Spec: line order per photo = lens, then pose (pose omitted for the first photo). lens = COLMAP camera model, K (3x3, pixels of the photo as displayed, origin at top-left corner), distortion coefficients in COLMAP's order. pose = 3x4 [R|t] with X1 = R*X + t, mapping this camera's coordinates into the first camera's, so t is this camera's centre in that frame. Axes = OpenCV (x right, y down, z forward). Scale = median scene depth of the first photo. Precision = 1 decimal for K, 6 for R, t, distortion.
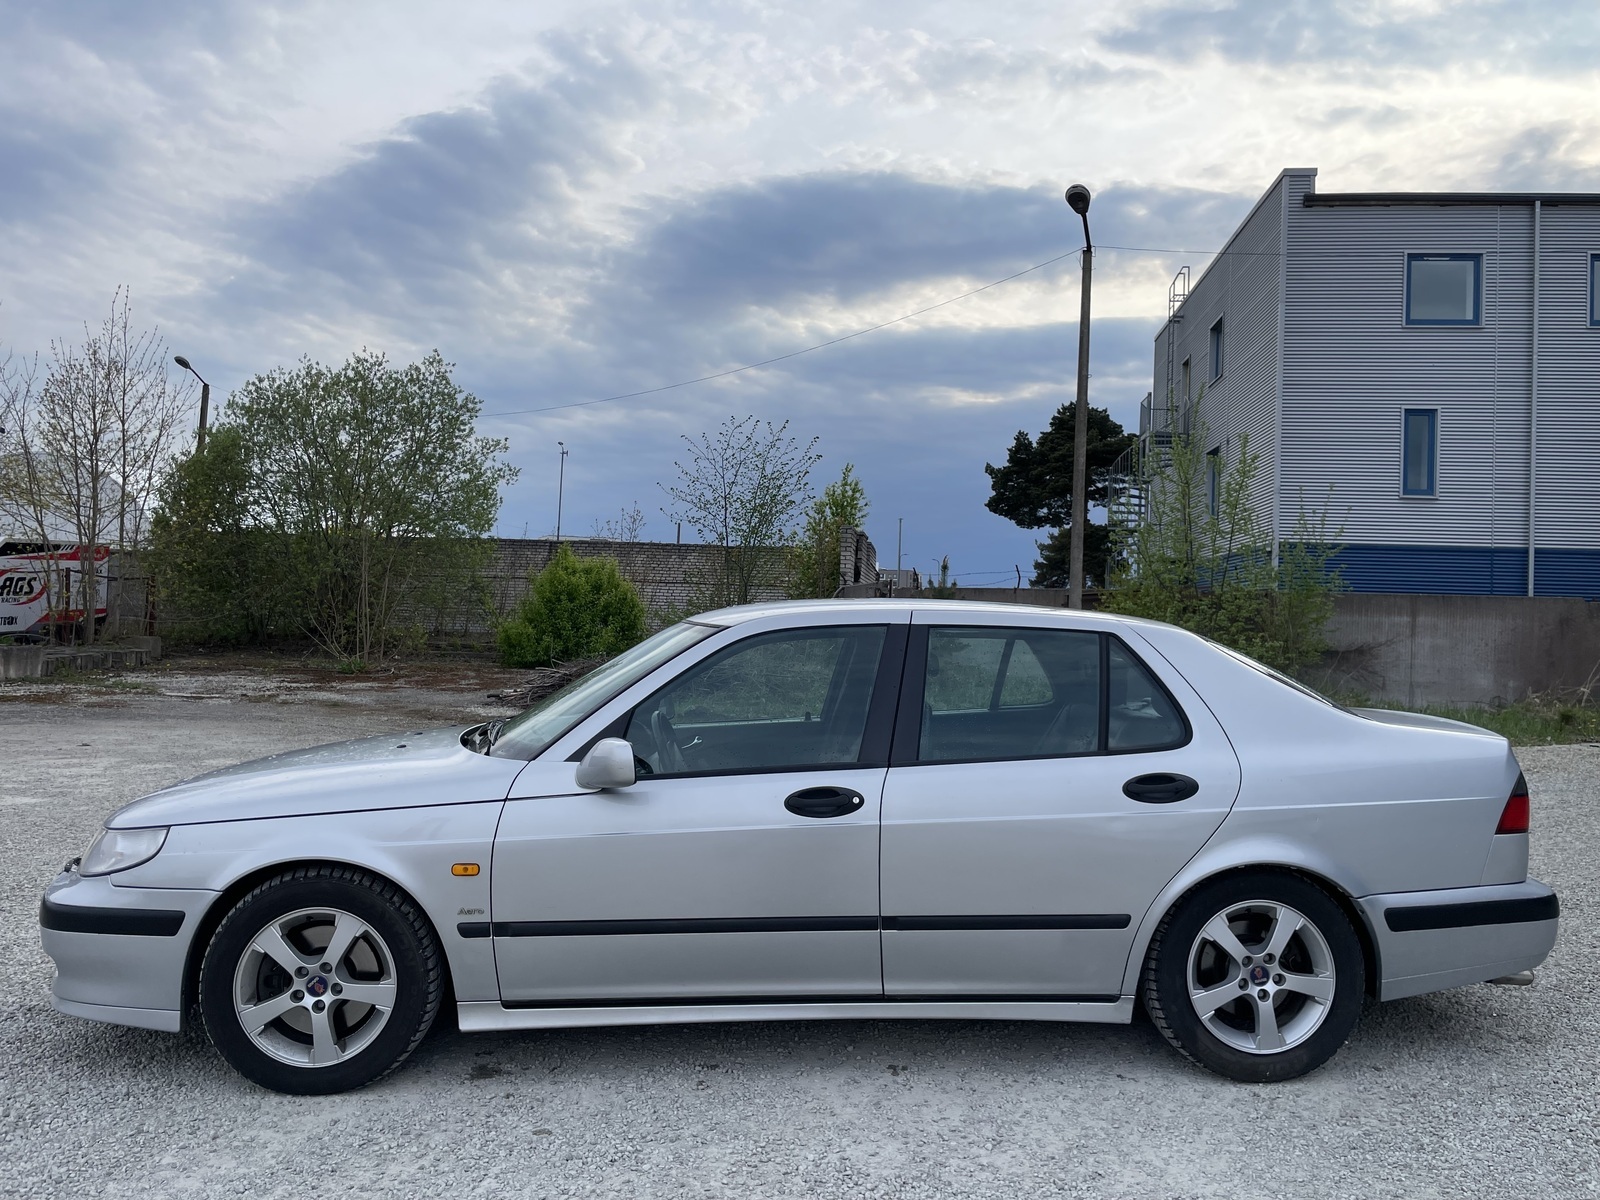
lens RADIAL K [[1192.4, 0, 800.8], [0, 1192.4, 583.7], [0, 0, 1]] dist [0.095289, -0.125334]
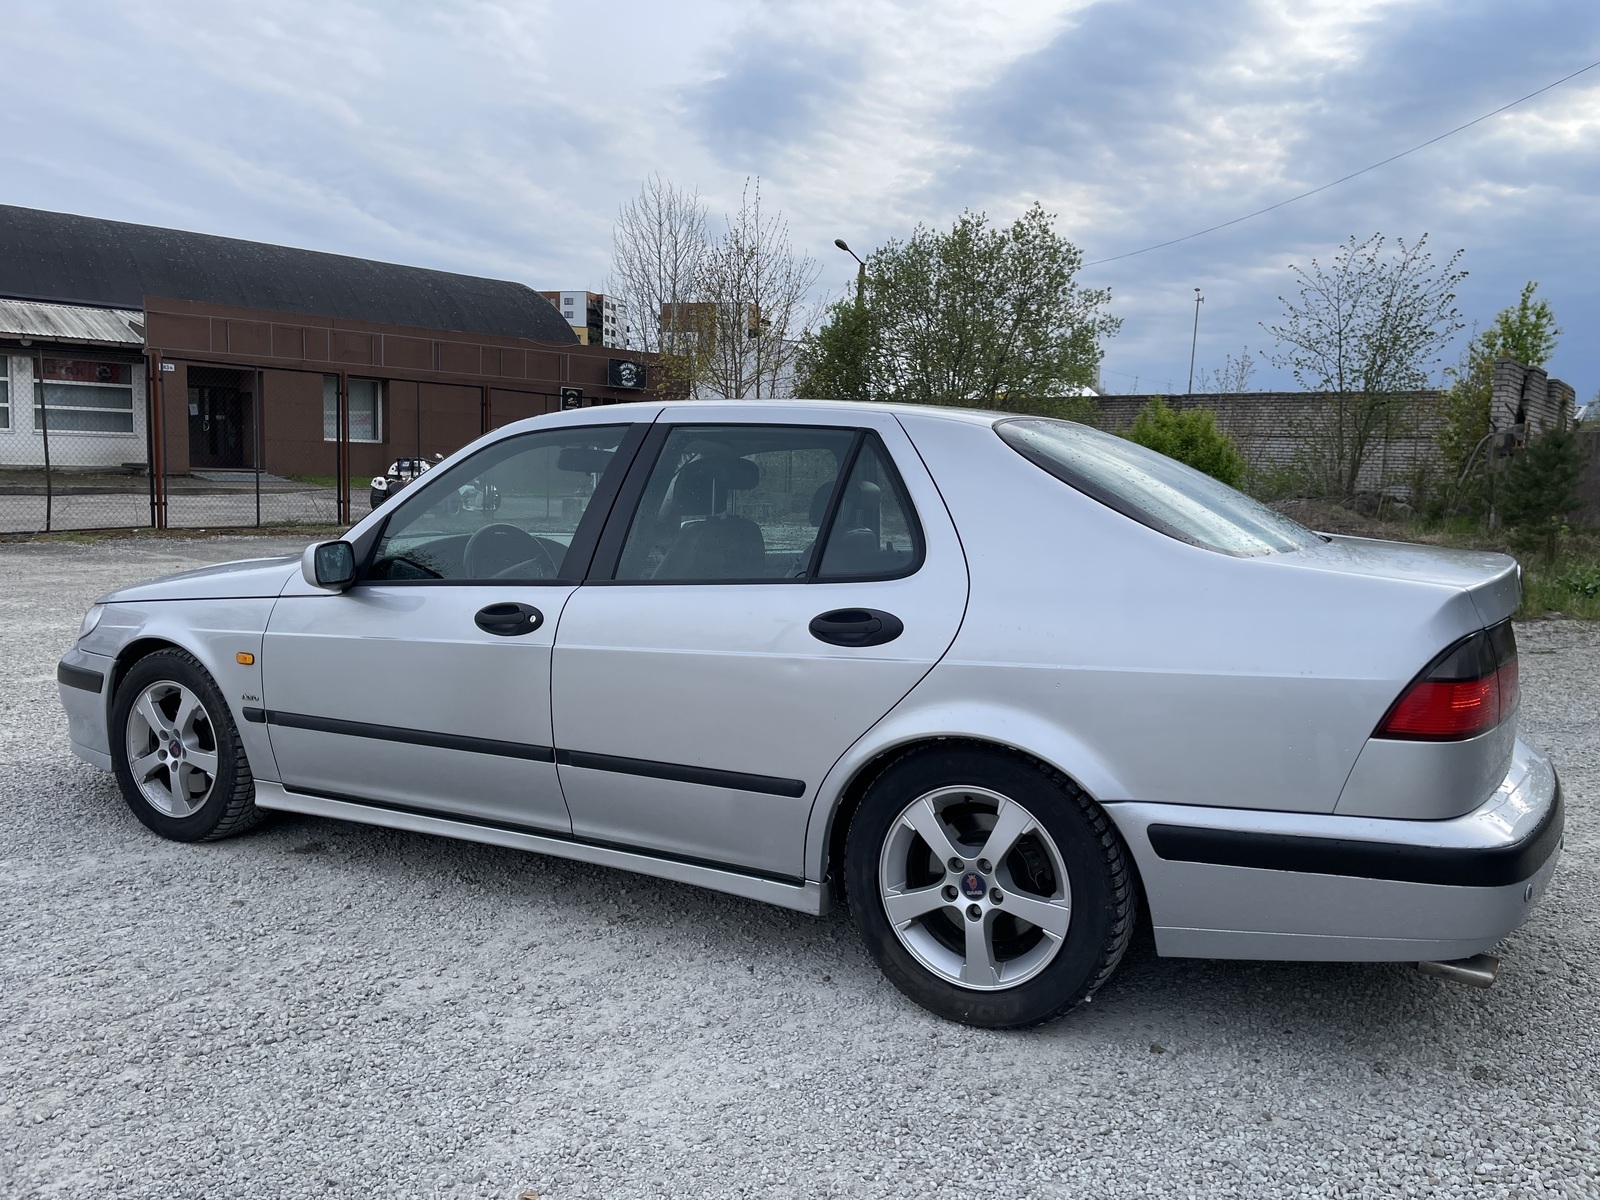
lens RADIAL K [[1192.4, 0, 800.8], [0, 1192.4, 583.7], [0, 0, 1]] dist [0.095289, -0.125334]
pose [[0.851710, 0.045008, -0.522077, 0.662506], [0.014480, 0.993903, 0.109307, 0.059150], [0.523813, -0.100657, 0.845865, 0.344849]]
